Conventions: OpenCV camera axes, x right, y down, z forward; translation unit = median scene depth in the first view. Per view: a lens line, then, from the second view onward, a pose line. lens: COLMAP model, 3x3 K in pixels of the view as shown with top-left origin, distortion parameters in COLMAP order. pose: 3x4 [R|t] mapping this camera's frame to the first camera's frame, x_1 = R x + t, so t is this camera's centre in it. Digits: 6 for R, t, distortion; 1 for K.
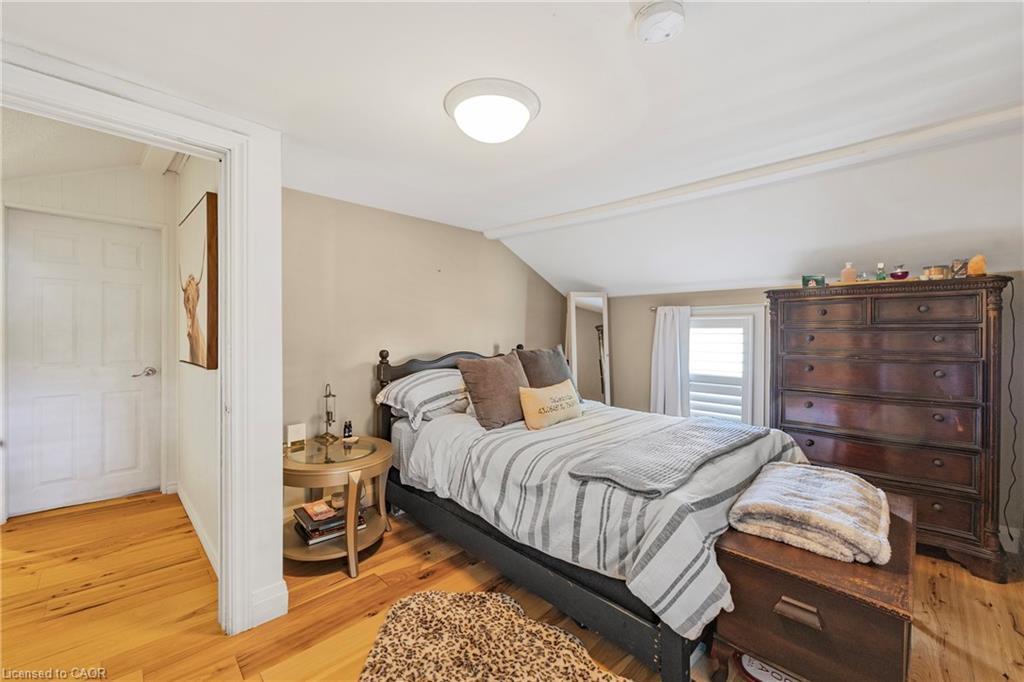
lens RADIAL K [[408.2, 0, 486.2], [0, 408.2, 334.1], [0, 0, 1]] dist [-0.004257, -0.000099]
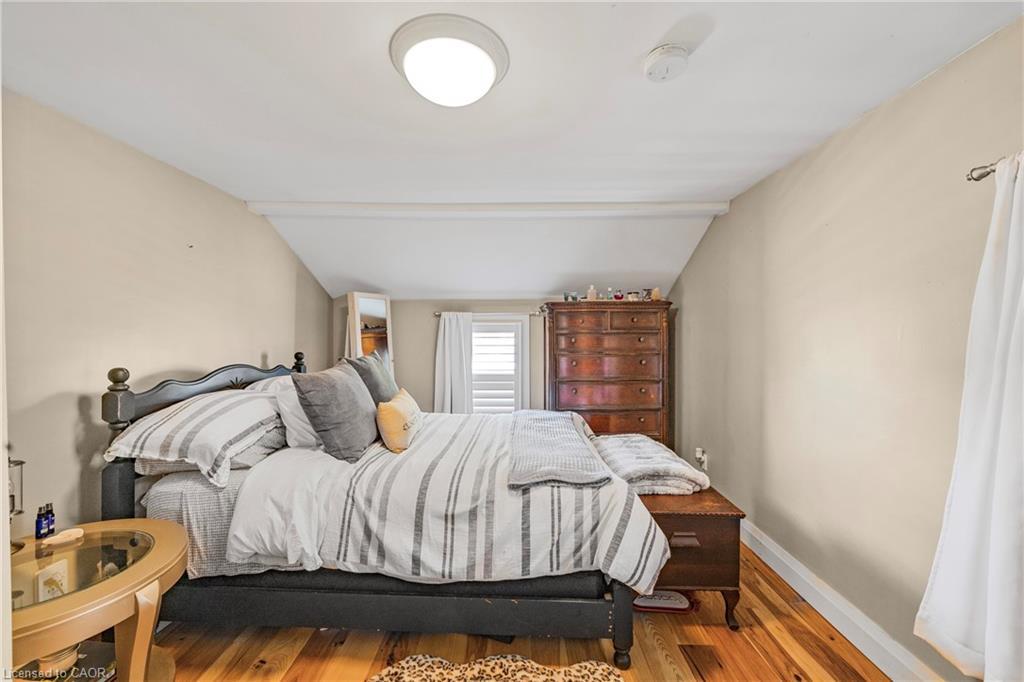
lens RADIAL K [[408.2, 0, 512.0], [0, 408.2, 339.7], [0, 0, 1]] dist [-0.004257, -0.000099]
pose [[0.712541, -0.008800, 0.701576, -0.369717], [0.007640, 0.999959, 0.004783, -0.000038], [-0.701589, 0.001952, 0.712579, 0.265305]]
